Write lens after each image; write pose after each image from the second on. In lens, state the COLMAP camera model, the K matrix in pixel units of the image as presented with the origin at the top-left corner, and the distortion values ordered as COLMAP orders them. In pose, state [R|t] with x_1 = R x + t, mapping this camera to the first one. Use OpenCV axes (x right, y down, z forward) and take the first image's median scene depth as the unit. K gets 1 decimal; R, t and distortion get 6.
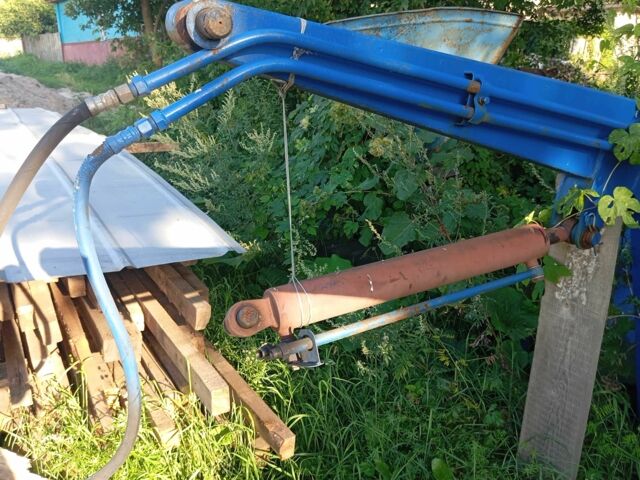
lens RADIAL K [[558.0, 0, 320.0], [0, 558.0, 240.0], [0, 0, 1]] dist [-0.000871, -0.007381]
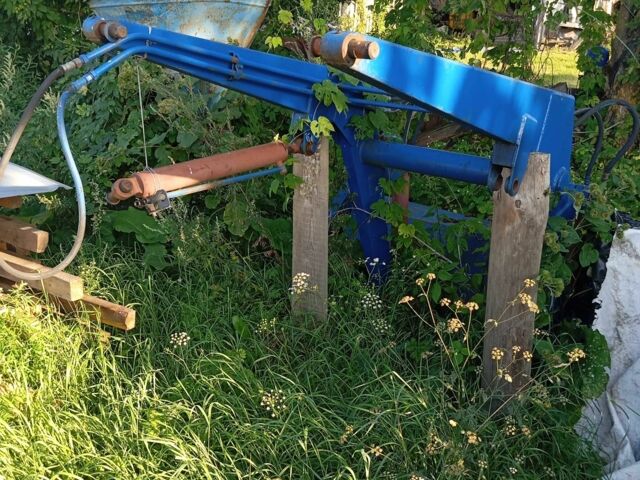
lens RADIAL K [[642.3, 0, 320.0], [0, 642.3, 240.0], [0, 0, 1]] dist [0.077852, -0.004012]
pose [[0.928086, -0.101999, 0.358124, -0.221857], [0.097180, 0.994769, 0.031481, 0.214157], [-0.359461, 0.005585, 0.933143, -0.837659]]
